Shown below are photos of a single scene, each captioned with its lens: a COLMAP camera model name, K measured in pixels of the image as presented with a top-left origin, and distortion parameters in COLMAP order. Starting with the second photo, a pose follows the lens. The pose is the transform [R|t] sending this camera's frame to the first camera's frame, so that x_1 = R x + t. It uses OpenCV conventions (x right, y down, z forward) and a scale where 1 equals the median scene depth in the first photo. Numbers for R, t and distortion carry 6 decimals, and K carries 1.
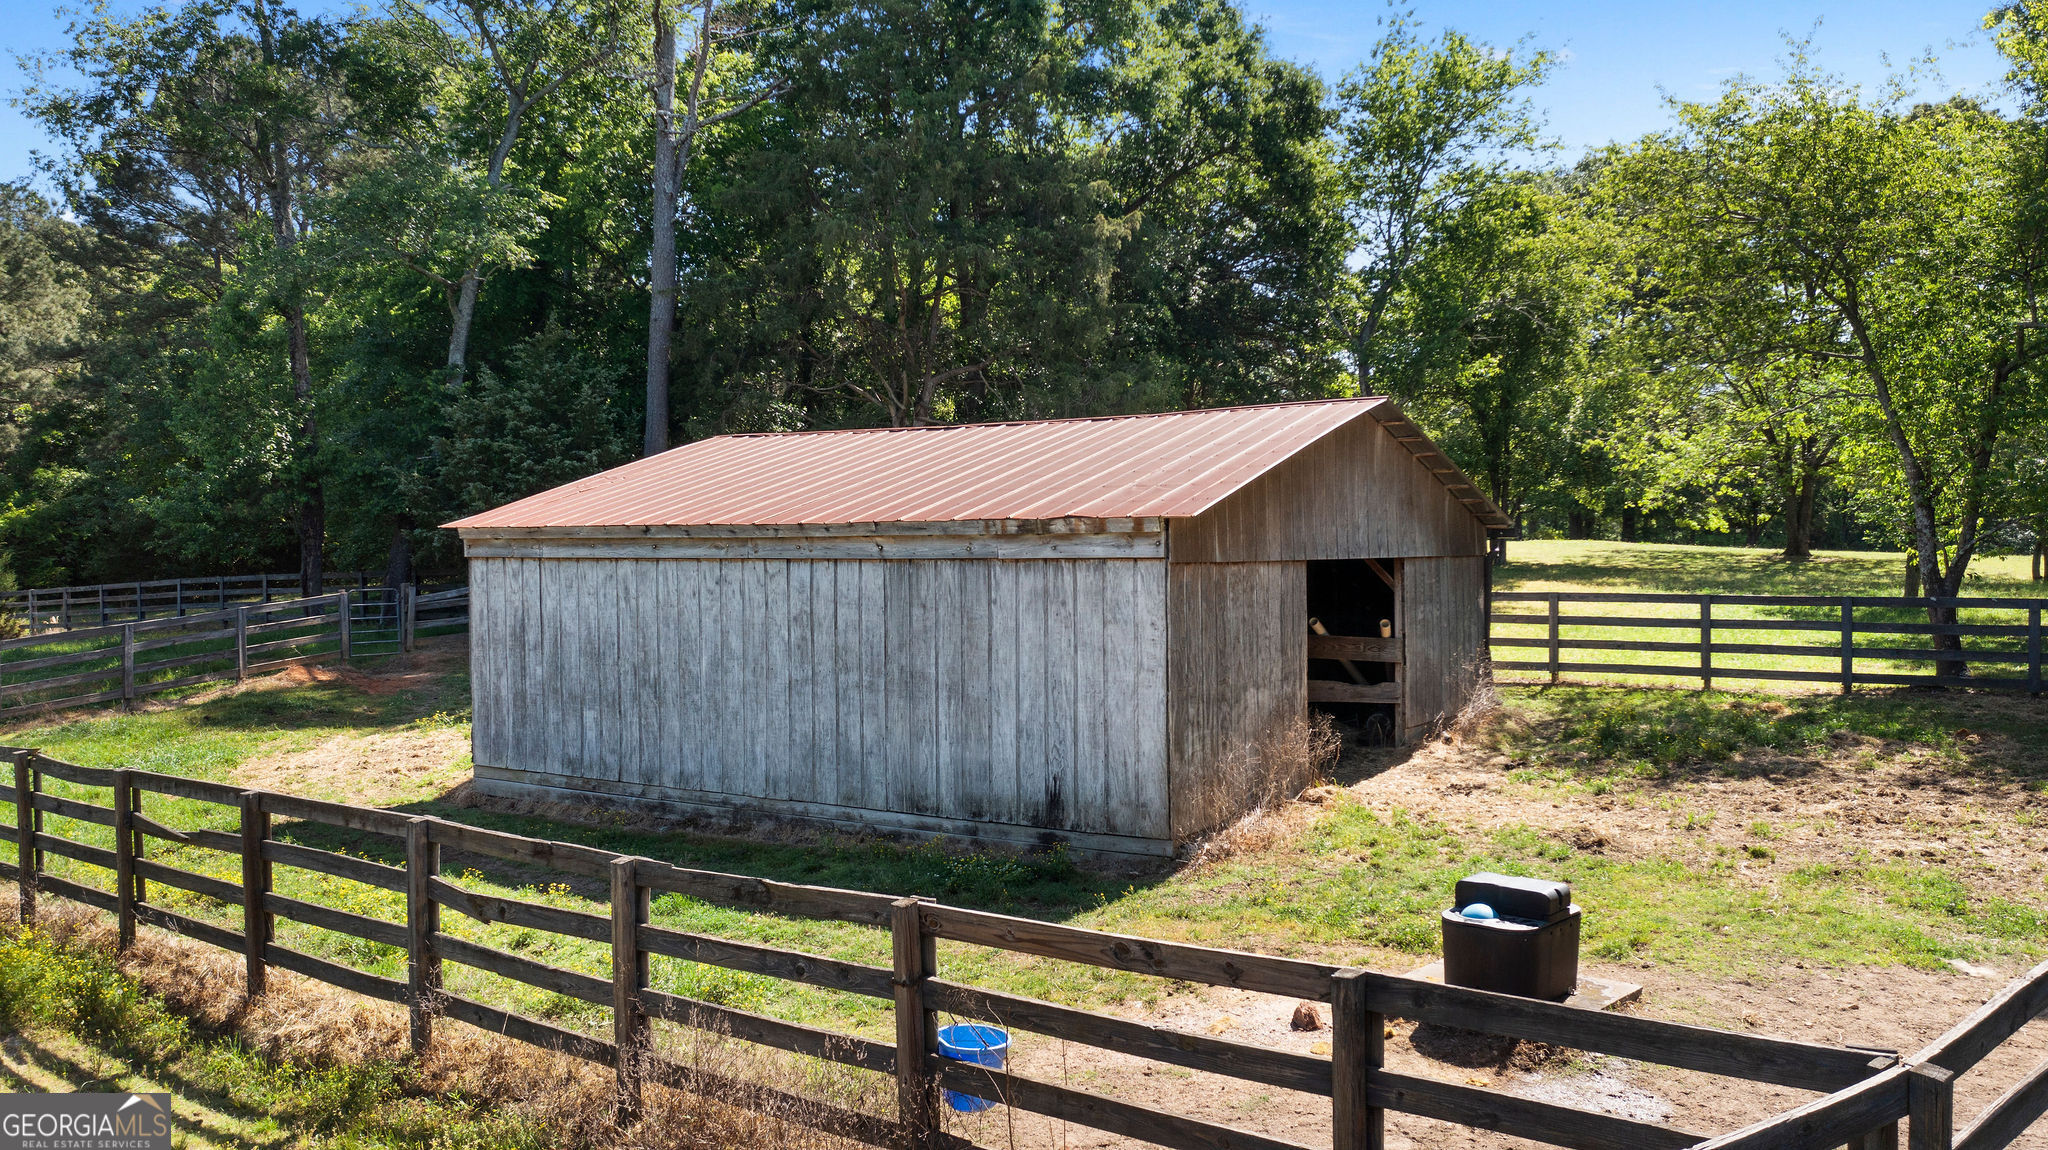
lens RADIAL K [[1749.9, 0, 1019.3], [0, 1749.9, 567.4], [0, 0, 1]] dist [0.010425, 0.020403]
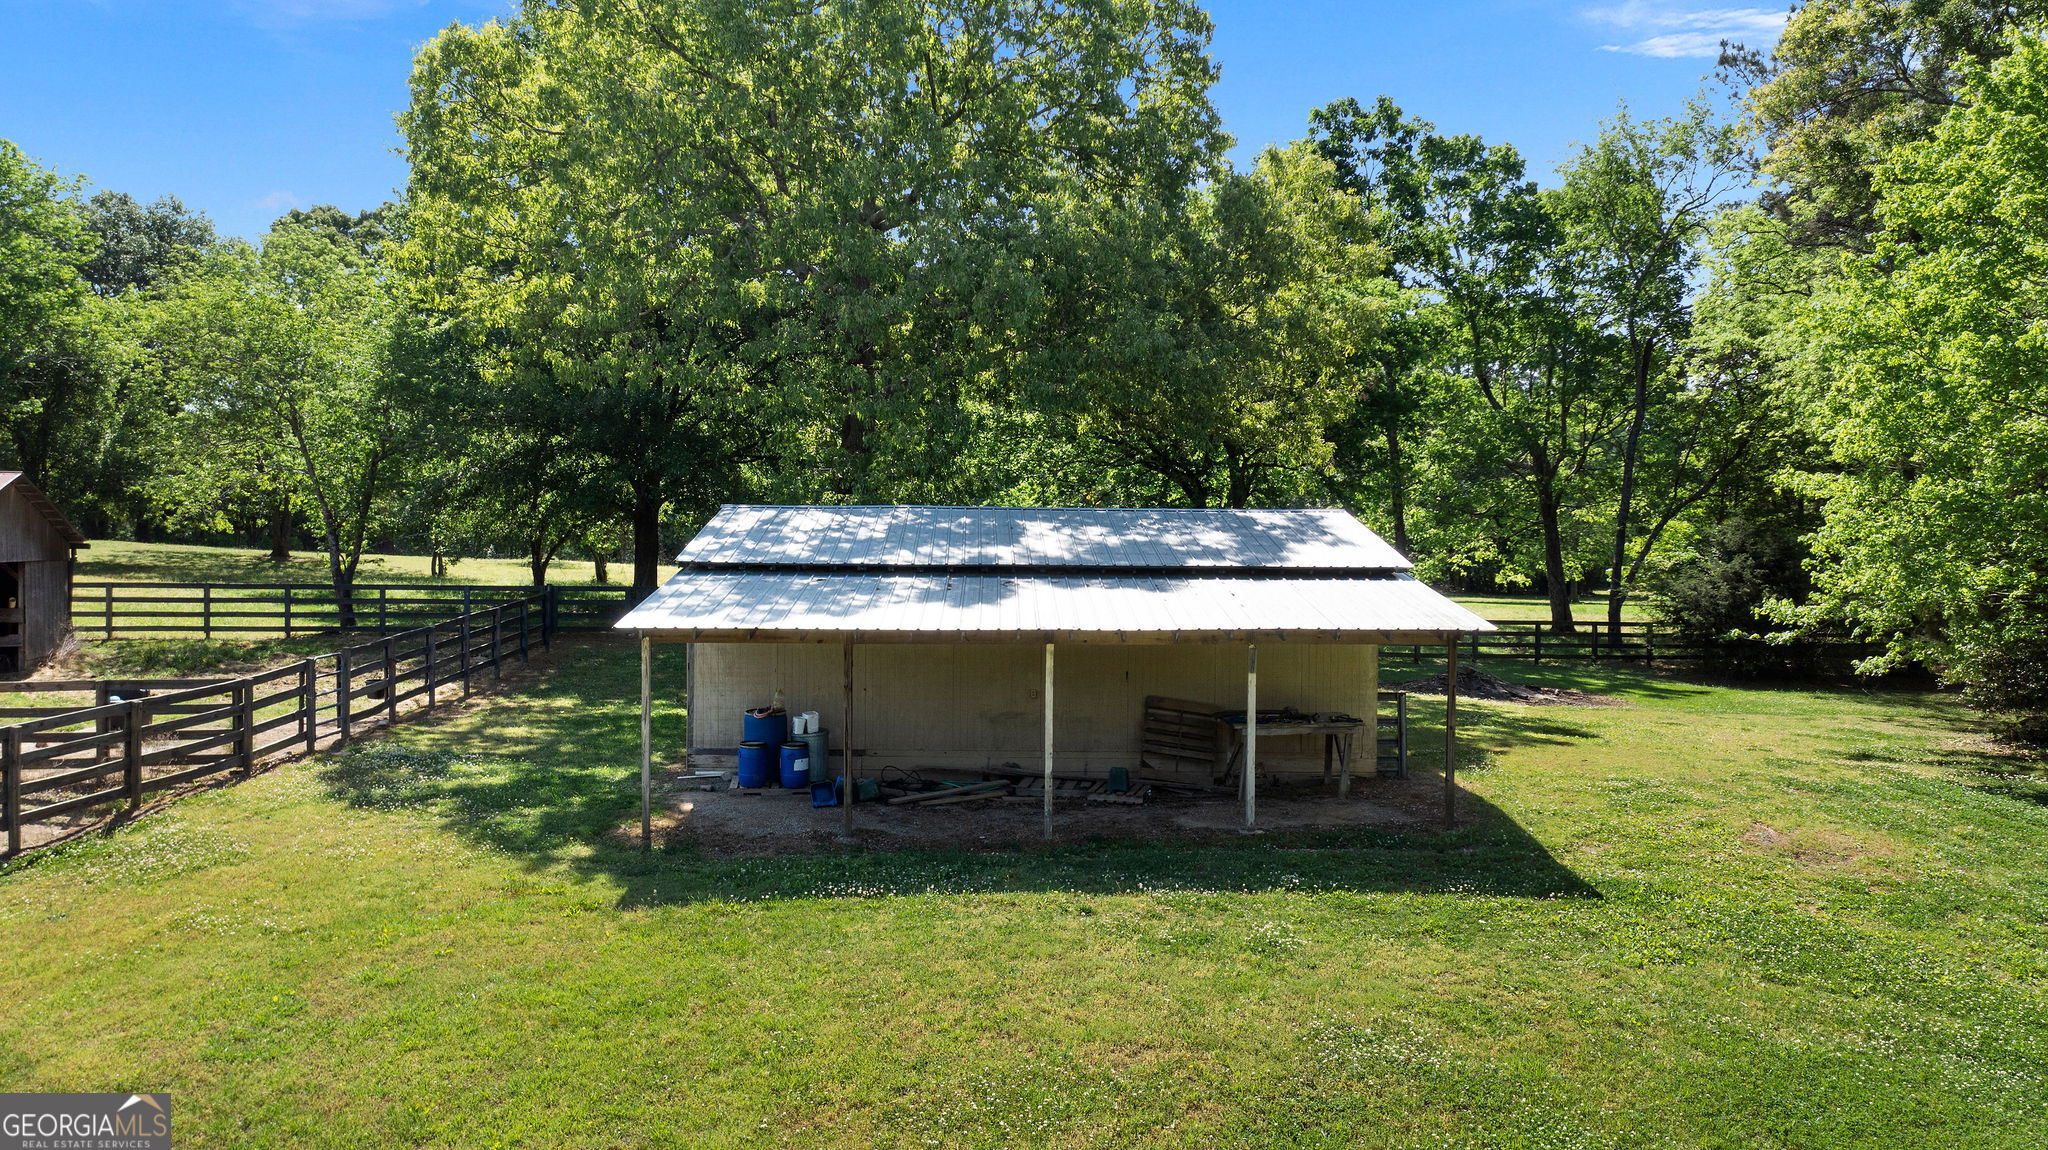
lens RADIAL K [[1749.9, 0, 1017.9], [0, 1749.9, 564.0], [0, 0, 1]] dist [0.010425, 0.020403]
pose [[0.695204, 0.004610, 0.718798, -0.270886], [-0.005399, 0.999985, -0.001192, -0.005150], [-0.718792, -0.003052, 0.695218, -0.709851]]
